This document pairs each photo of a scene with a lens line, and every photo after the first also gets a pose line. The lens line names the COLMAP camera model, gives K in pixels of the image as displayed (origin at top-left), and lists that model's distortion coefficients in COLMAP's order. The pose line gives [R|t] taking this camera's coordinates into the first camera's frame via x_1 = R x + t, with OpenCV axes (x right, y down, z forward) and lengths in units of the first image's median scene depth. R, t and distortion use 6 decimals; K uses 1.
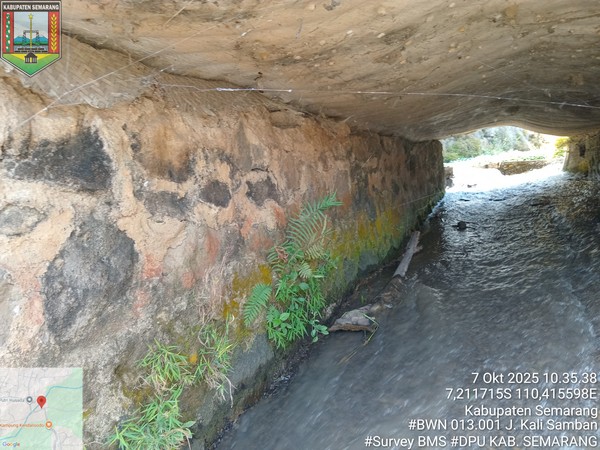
lens RADIAL K [[452.9, 0, 298.8], [0, 452.9, 229.0], [0, 0, 1]] dist [0.036187, -0.083231]
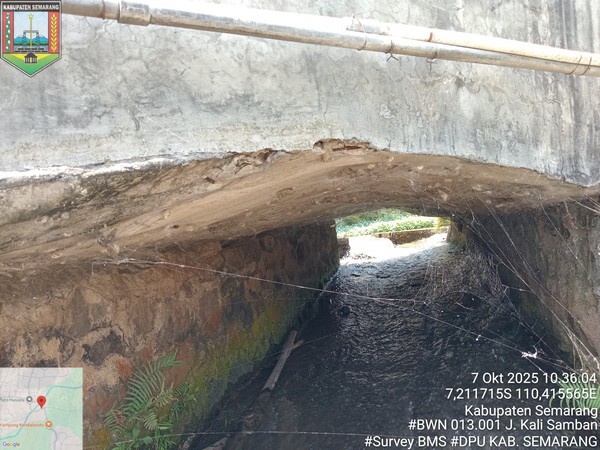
lens RADIAL K [[452.9, 0, 300.1], [0, 452.9, 226.4], [0, 0, 1]] dist [0.036187, -0.083231]
pose [[0.985791, 0.006758, 0.167838, 0.173879], [0.008210, 0.996058, -0.088327, -0.254474], [-0.167773, 0.088450, 0.981850, -0.082489]]
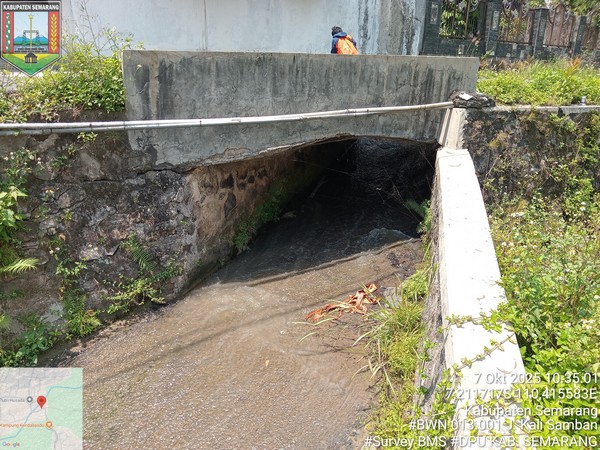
lens RADIAL K [[452.9, 0, 301.3], [0, 452.9, 228.1], [0, 0, 1]] dist [0.036187, -0.083231]
pose [[0.989995, 0.078585, 0.117193, -0.148646], [-0.107114, 0.959199, 0.261657, -0.553455], [-0.091849, -0.271593, 0.958019, -2.040660]]
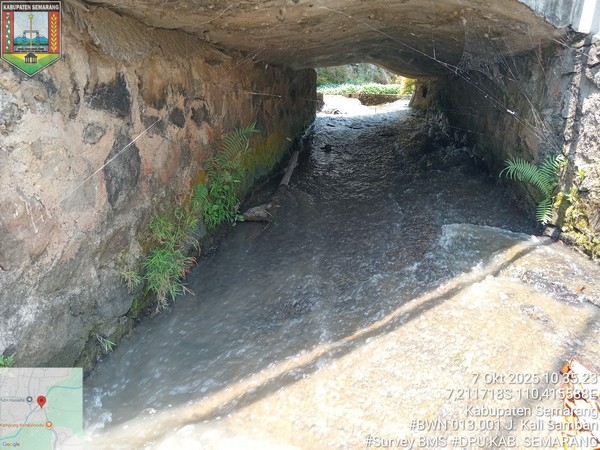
lens RADIAL K [[452.9, 0, 297.9], [0, 452.9, 231.3], [0, 0, 1]] dist [0.036187, -0.083231]
pose [[0.954095, 0.020977, 0.298768, -0.195993], [-0.079869, 0.979240, 0.186304, -0.020639], [-0.288657, -0.201614, 0.935964, -0.413812]]
